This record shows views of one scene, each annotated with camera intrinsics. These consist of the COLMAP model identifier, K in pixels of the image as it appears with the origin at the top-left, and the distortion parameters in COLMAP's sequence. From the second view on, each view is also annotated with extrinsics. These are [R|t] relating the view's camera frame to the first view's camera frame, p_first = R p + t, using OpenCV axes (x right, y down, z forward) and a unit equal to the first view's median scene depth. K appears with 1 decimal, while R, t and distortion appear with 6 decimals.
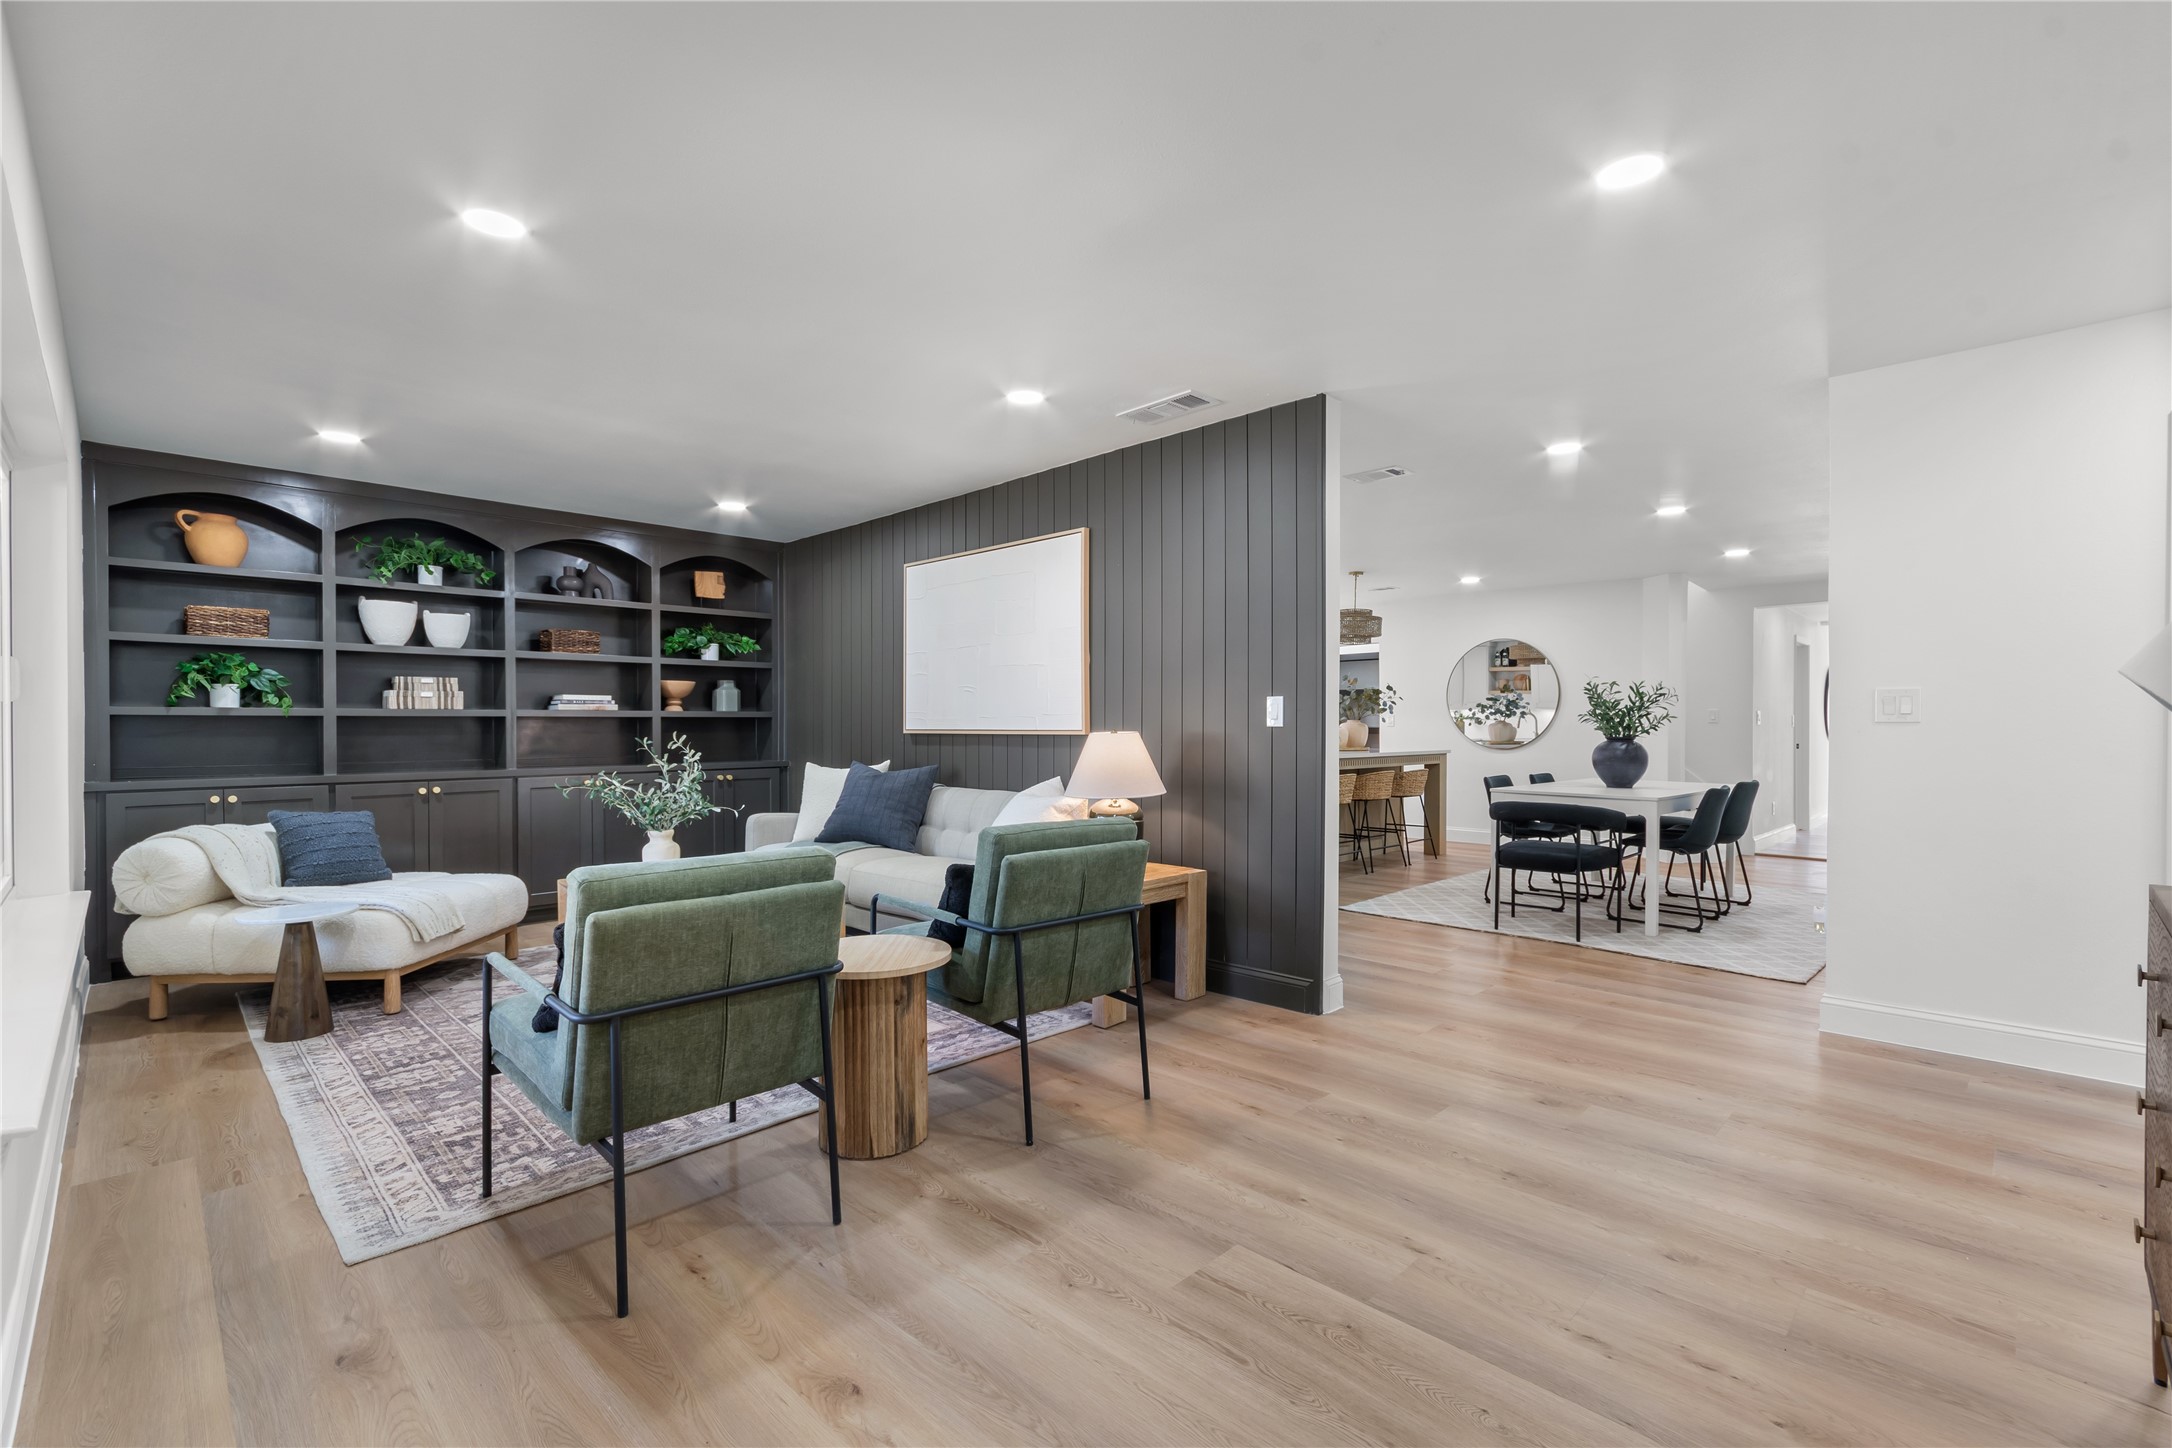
lens RADIAL K [[935.2, 0, 1088.0], [0, 935.2, 732.0], [0, 0, 1]] dist [0.001233, 0.000066]
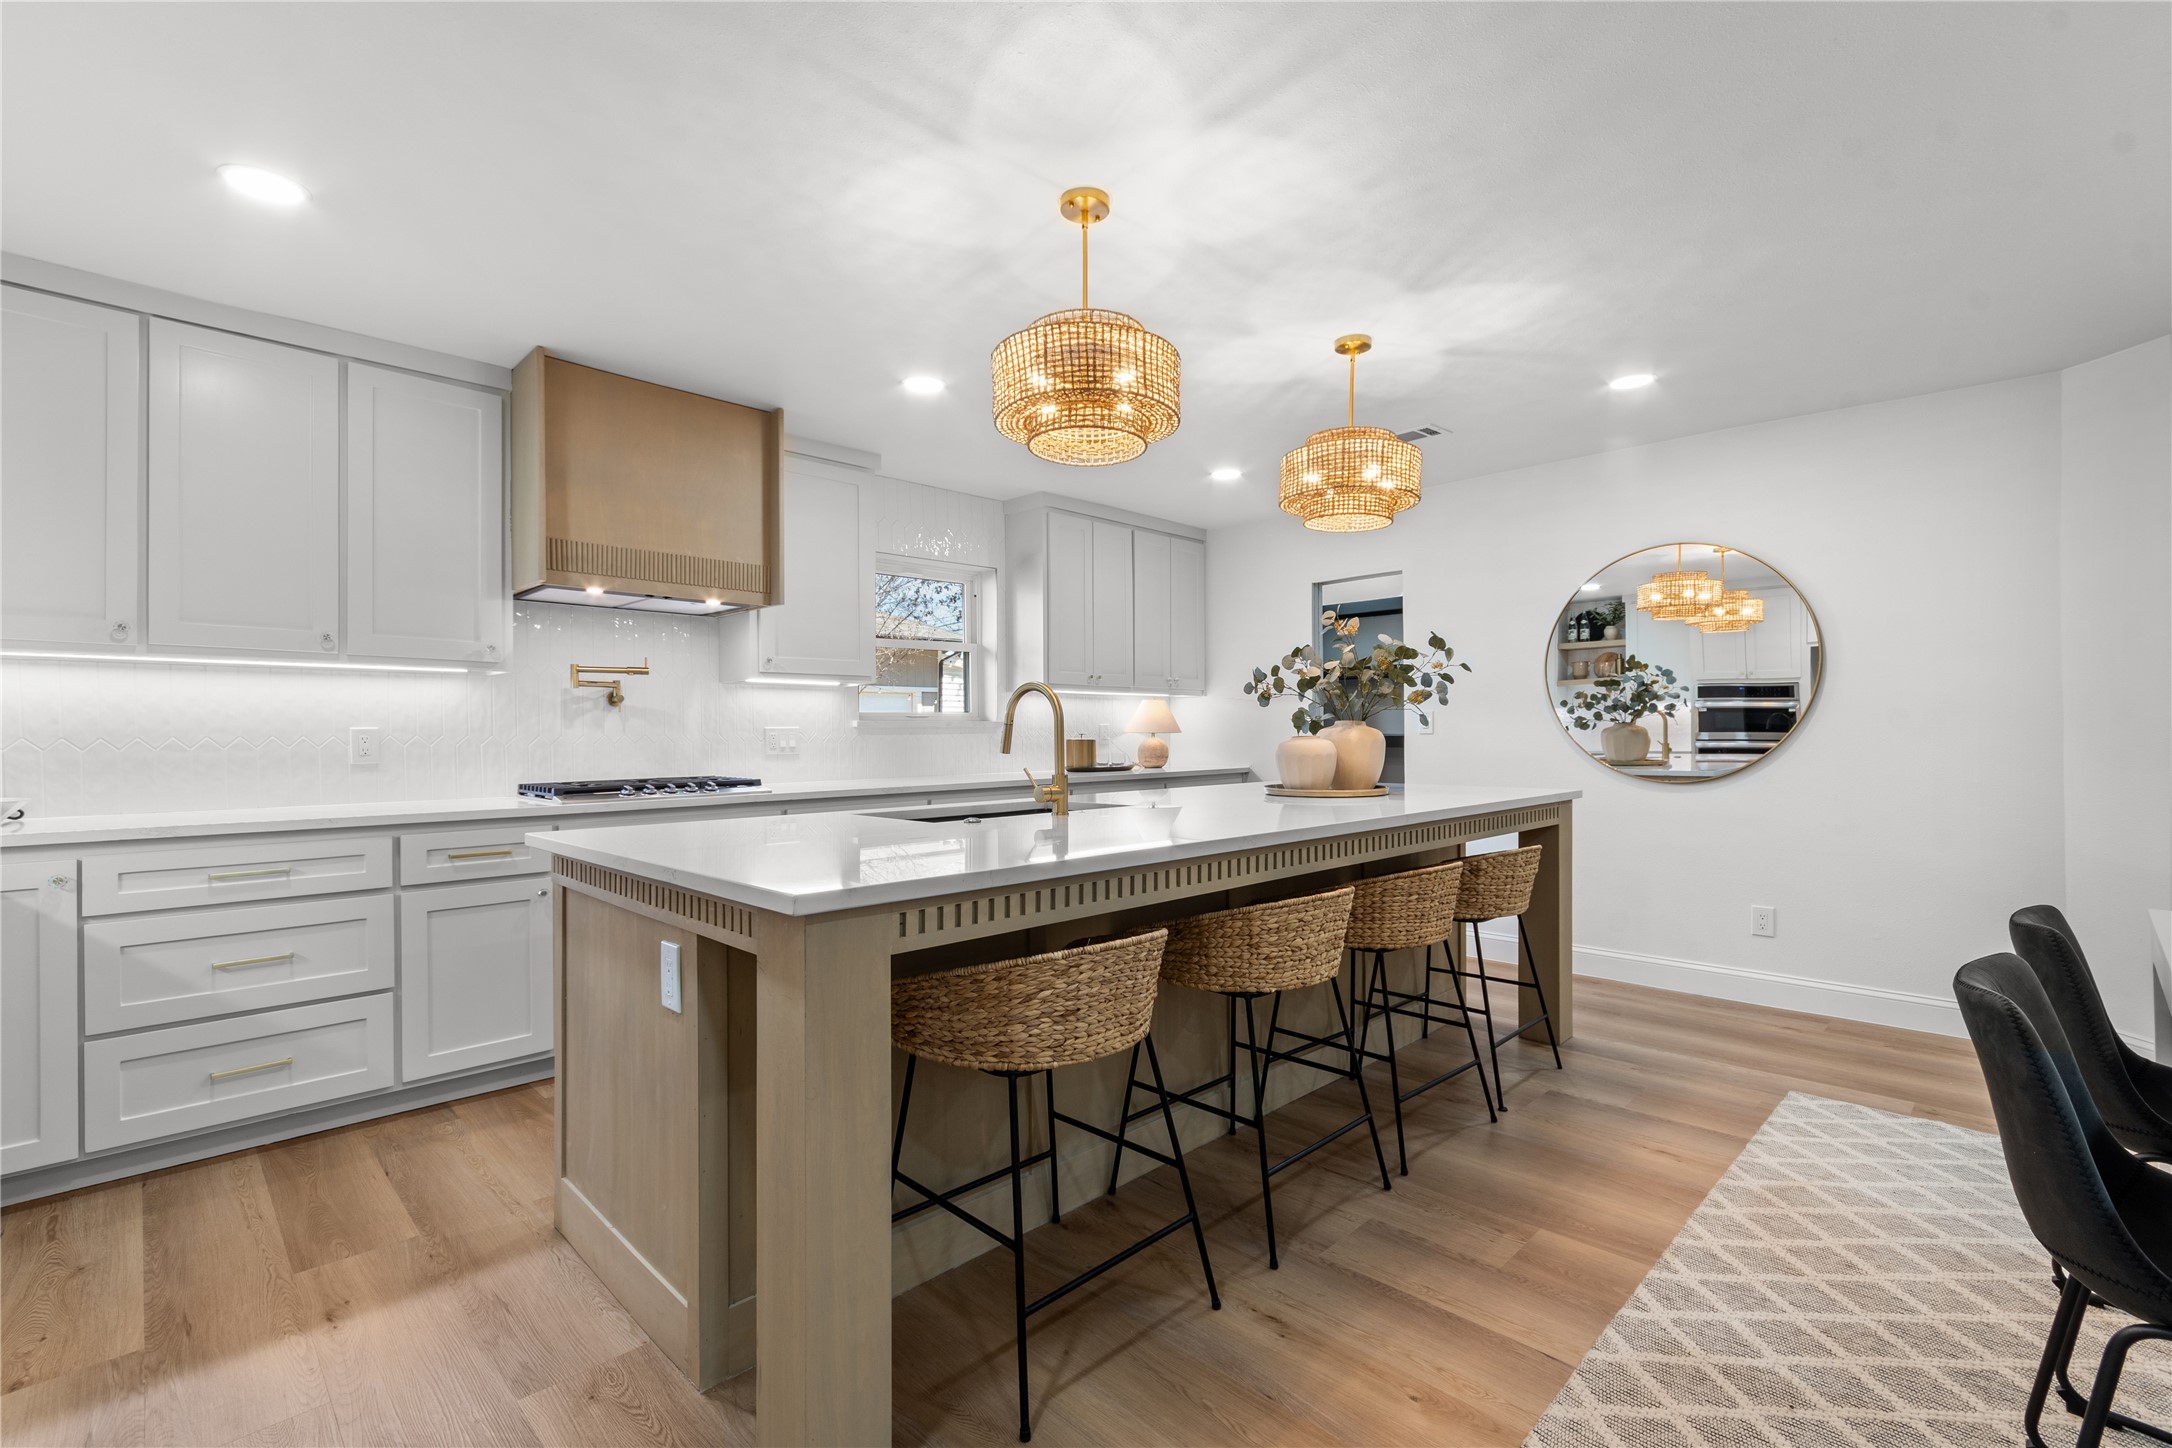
lens RADIAL K [[955.4, 0, 1087.9], [0, 955.4, 735.4], [0, 0, 1]] dist [-0.000129, -0.000193]
pose [[0.999990, -0.004570, 0.000237, 0.177659], [0.004570, 0.999985, -0.003057, -0.005964], [-0.000223, 0.003058, 0.999995, 0.610774]]
